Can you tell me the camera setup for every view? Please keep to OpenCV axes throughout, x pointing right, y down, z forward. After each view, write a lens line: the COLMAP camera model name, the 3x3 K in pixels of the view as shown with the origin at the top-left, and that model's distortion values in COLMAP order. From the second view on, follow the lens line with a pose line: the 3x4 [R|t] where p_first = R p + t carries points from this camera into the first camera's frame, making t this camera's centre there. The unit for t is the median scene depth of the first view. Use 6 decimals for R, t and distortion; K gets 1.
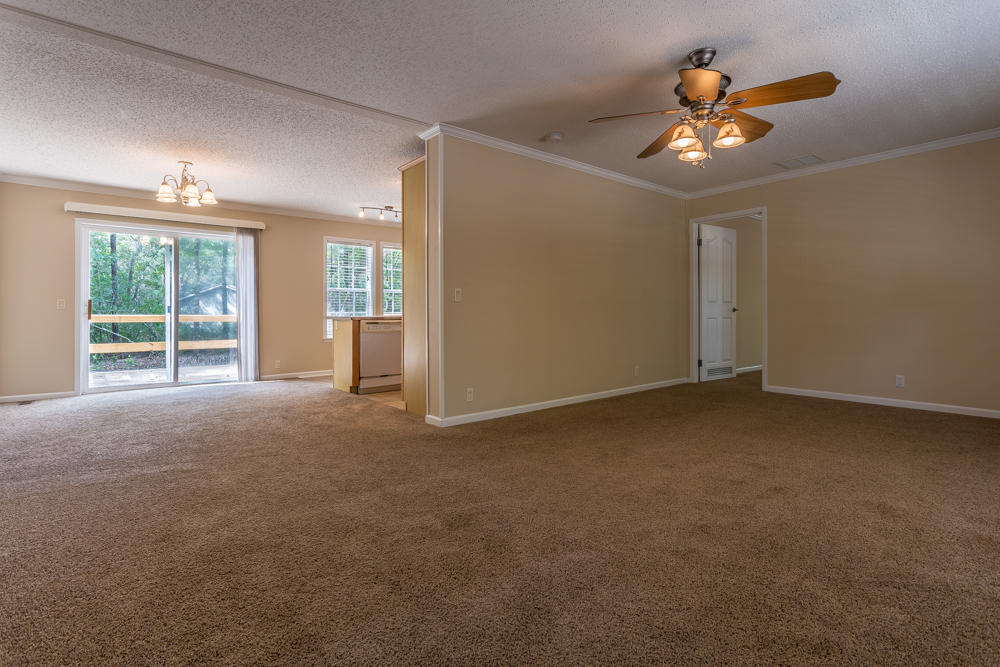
lens RADIAL K [[473.7, 0, 498.9], [0, 473.7, 362.8], [0, 0, 1]] dist [-0.000249, -0.000008]
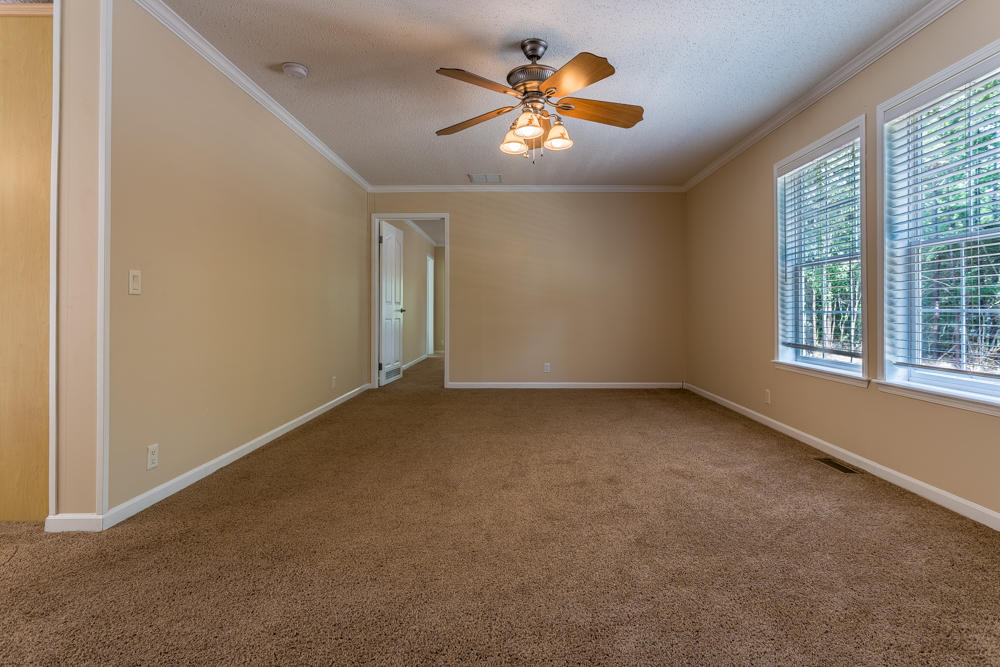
lens RADIAL K [[482.1, 0, 490.2], [0, 482.1, 337.8], [0, 0, 1]] dist [0.001261, 0.000468]
pose [[0.631376, -0.037699, 0.774560, -0.277491], [0.078485, 0.996795, -0.015461, -0.037865], [-0.771495, 0.070553, 0.632311, 0.339908]]
